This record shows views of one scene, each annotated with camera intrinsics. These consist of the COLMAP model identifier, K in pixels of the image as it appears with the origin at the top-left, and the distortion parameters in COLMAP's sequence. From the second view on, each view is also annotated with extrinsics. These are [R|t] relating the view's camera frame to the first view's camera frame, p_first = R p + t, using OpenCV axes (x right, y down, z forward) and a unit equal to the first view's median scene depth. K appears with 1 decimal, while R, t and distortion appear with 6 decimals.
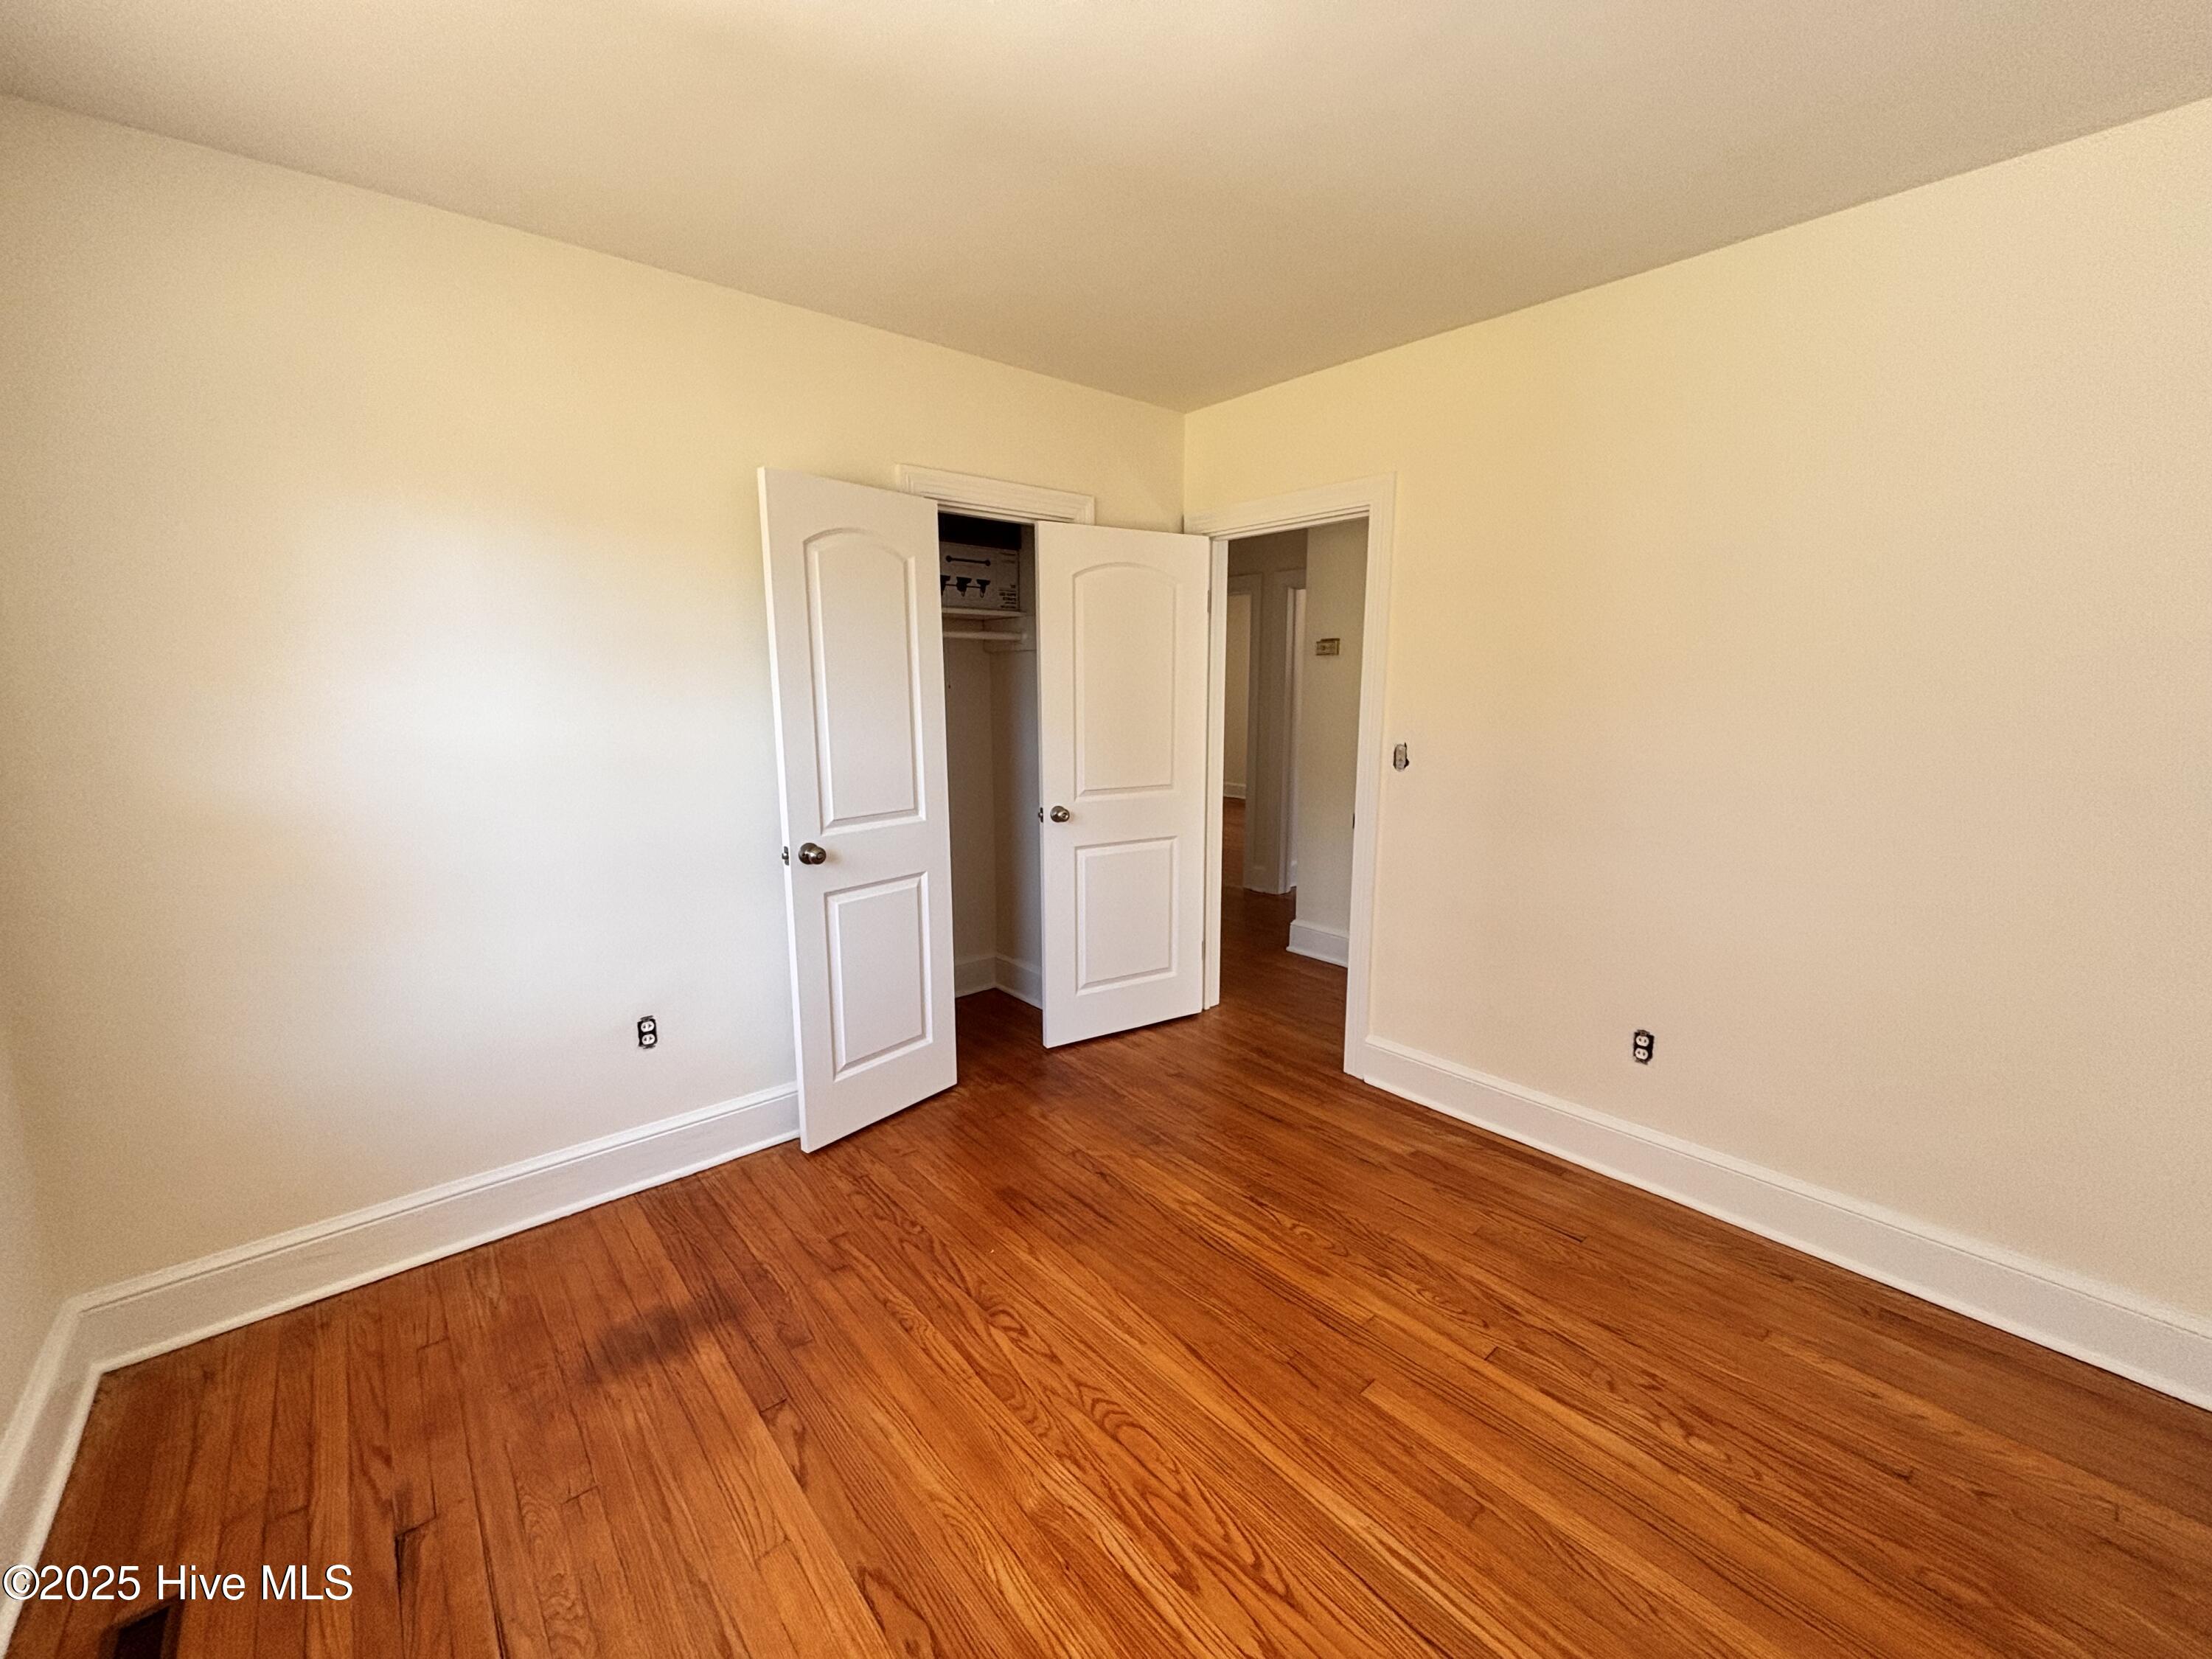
lens RADIAL K [[890.7, 0, 1102.1], [0, 890.7, 826.3], [0, 0, 1]] dist [0.005928, -0.003770]
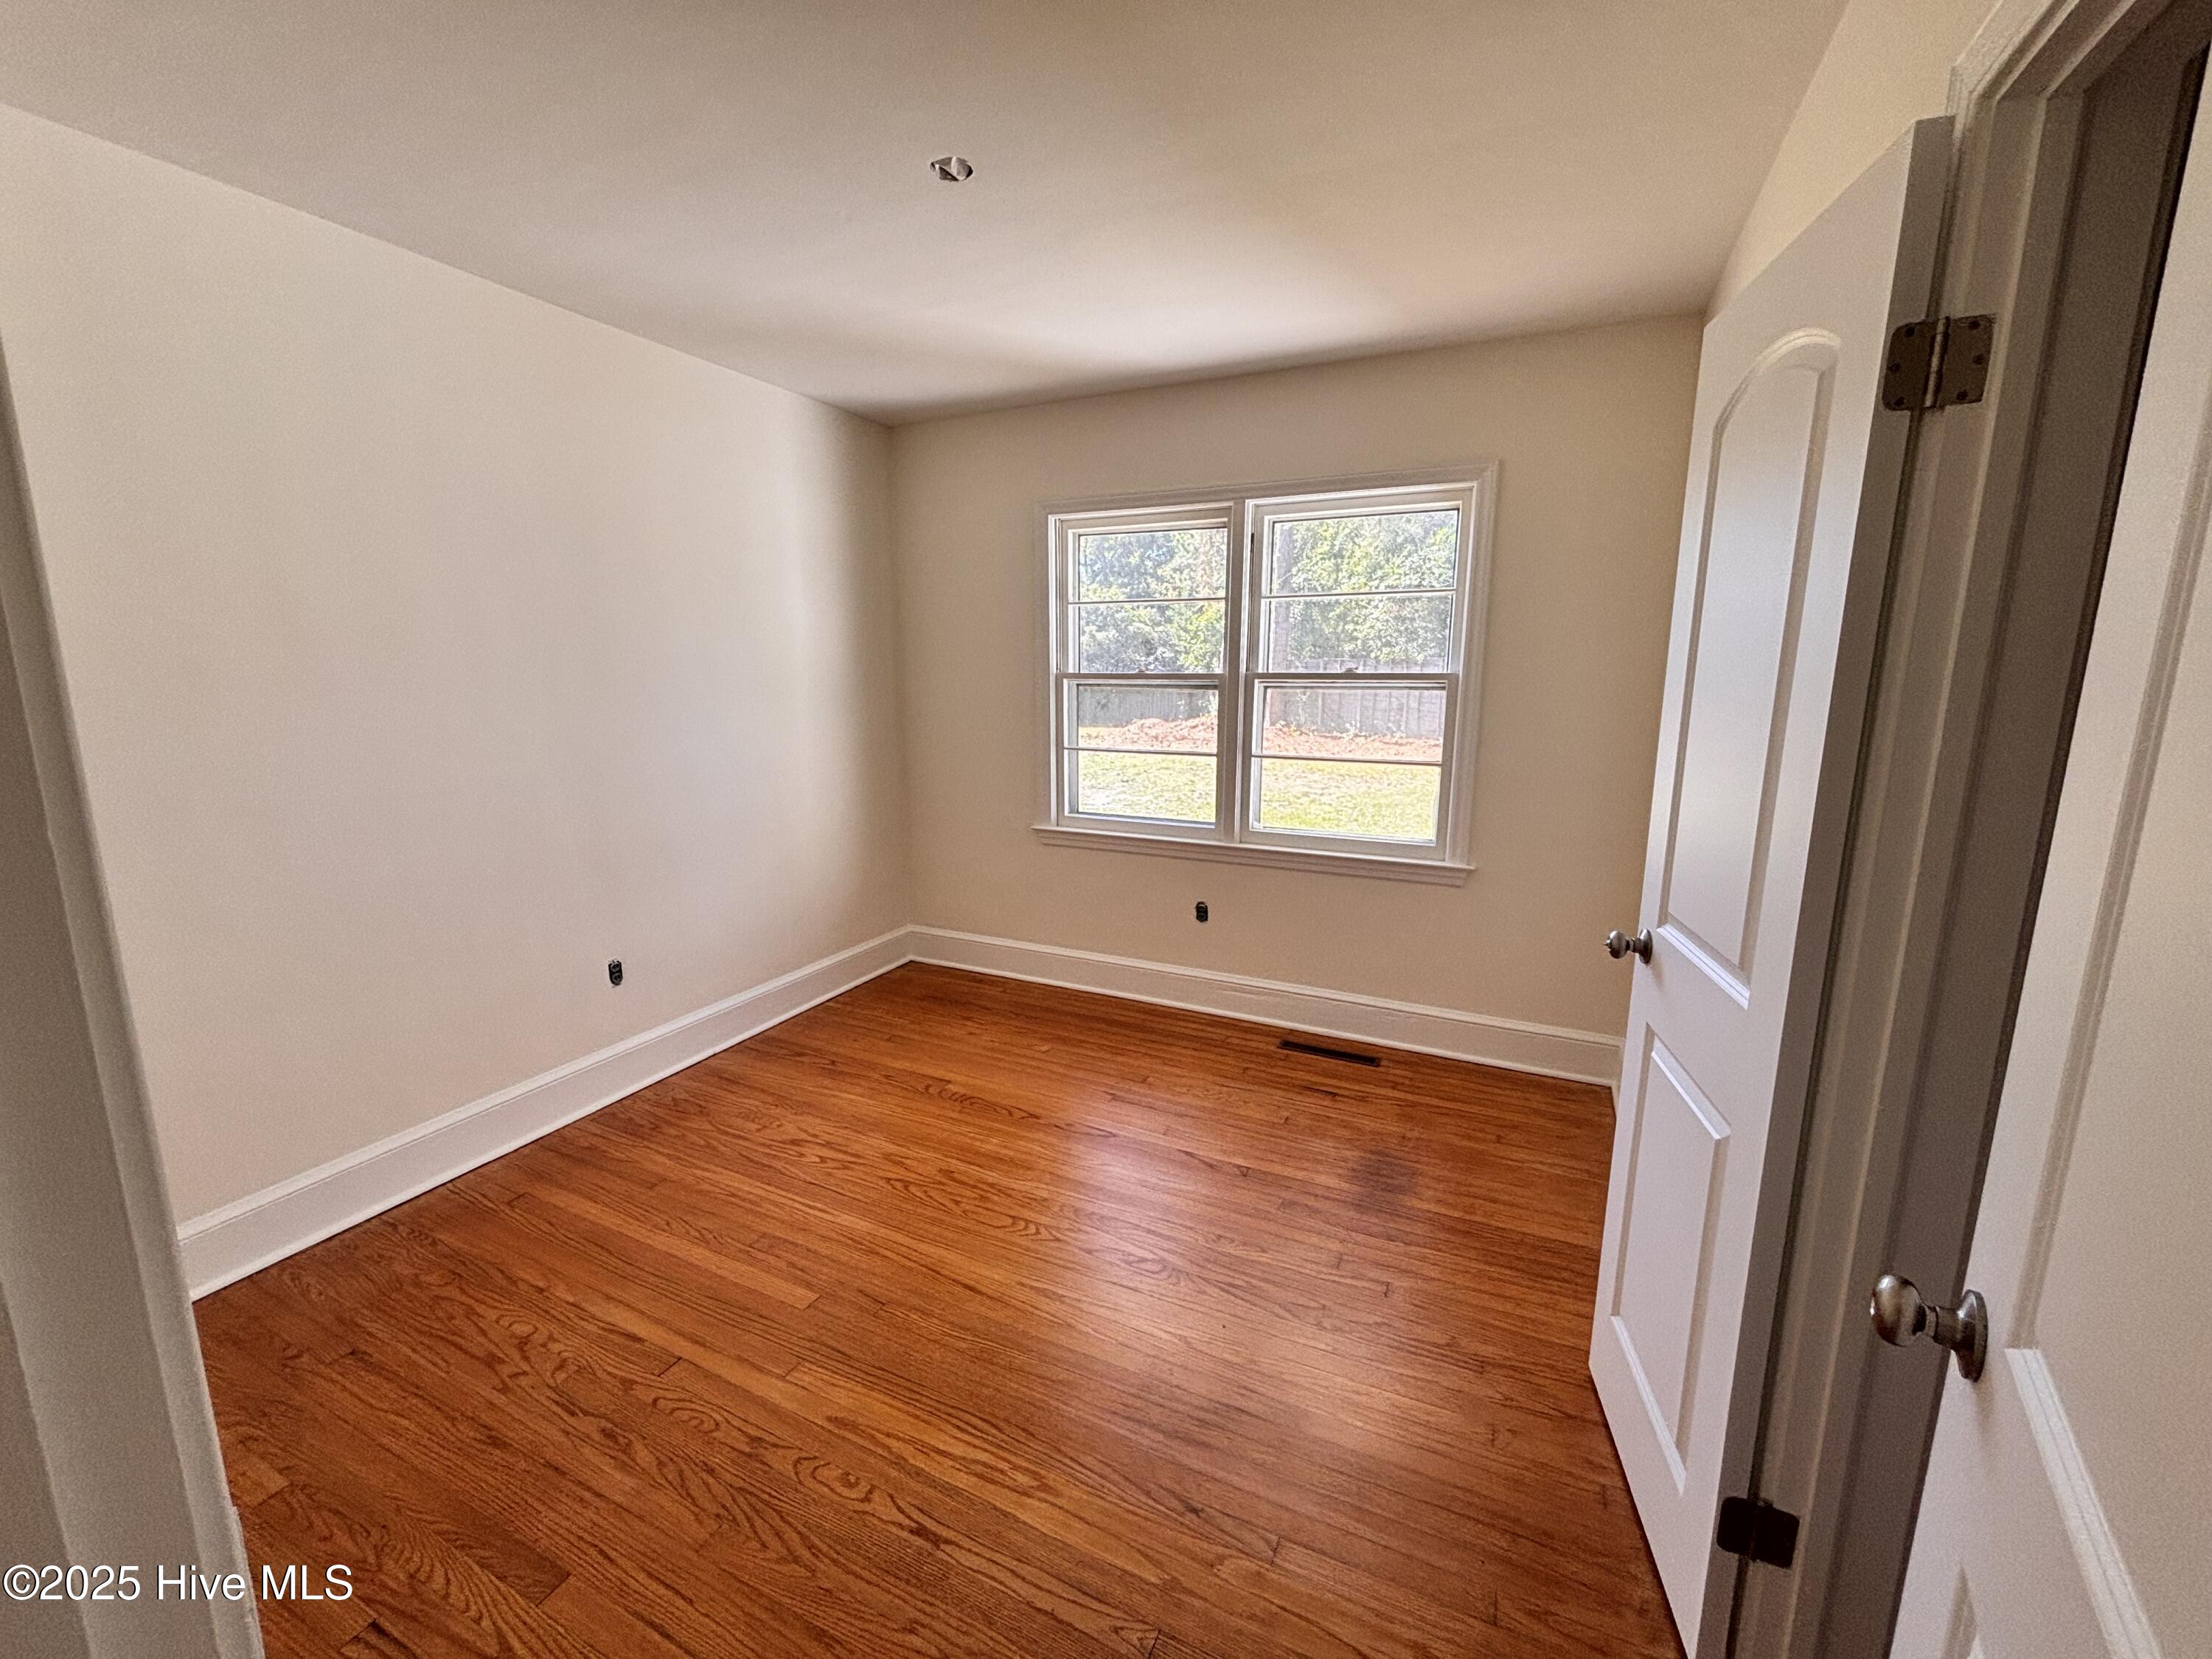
lens RADIAL K [[890.7, 0, 1102.1], [0, 890.7, 826.3], [0, 0, 1]] dist [0.005928, -0.003770]
pose [[-0.914697, 0.072995, -0.397493, 0.356777], [-0.068159, 0.941602, 0.329758, -0.314901], [0.398350, 0.328721, -0.856305, 1.852133]]
